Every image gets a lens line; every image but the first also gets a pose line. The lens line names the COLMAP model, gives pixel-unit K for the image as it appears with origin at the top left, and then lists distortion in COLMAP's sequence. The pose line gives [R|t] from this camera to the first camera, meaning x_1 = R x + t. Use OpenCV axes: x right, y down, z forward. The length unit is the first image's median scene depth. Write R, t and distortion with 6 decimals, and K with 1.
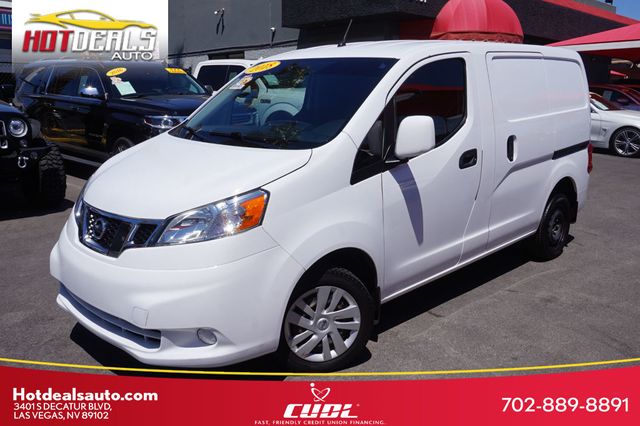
lens RADIAL K [[581.0, 0, 316.7], [0, 581.0, 216.2], [0, 0, 1]] dist [0.003500, 0.000000]
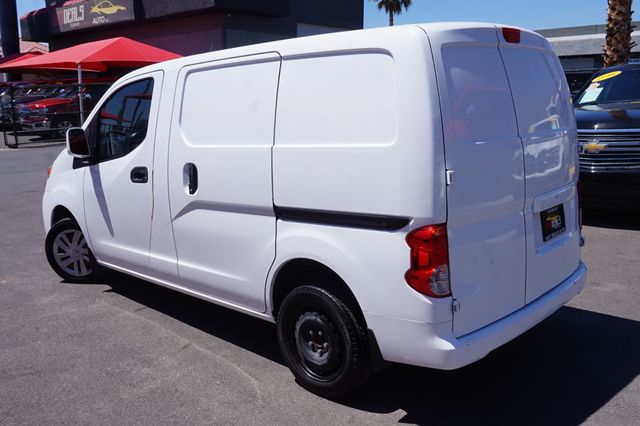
lens RADIAL K [[581.0, 0, 320.8], [0, 581.0, 210.2], [0, 0, 1]] dist [0.003500, 0.000000]
pose [[-0.008288, 0.193661, -0.981033, 1.318025], [-0.191203, 0.962659, 0.191649, -0.305739], [0.981516, 0.189165, 0.029050, 1.327362]]
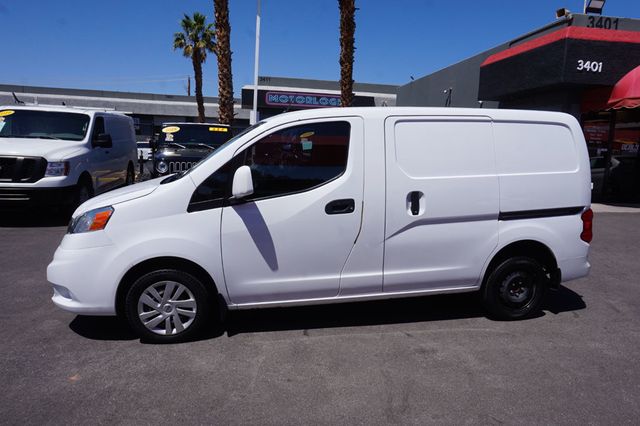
lens RADIAL K [[425.8, 0, 319.5], [0, 425.8, 213.8], [0, 0, 1]] dist [-0.015286, 0.005942]
pose [[0.819070, 0.113791, -0.562296, 0.726222], [-0.146694, 0.989090, -0.013522, -0.068428], [0.554622, 0.093561, 0.826826, 0.277670]]
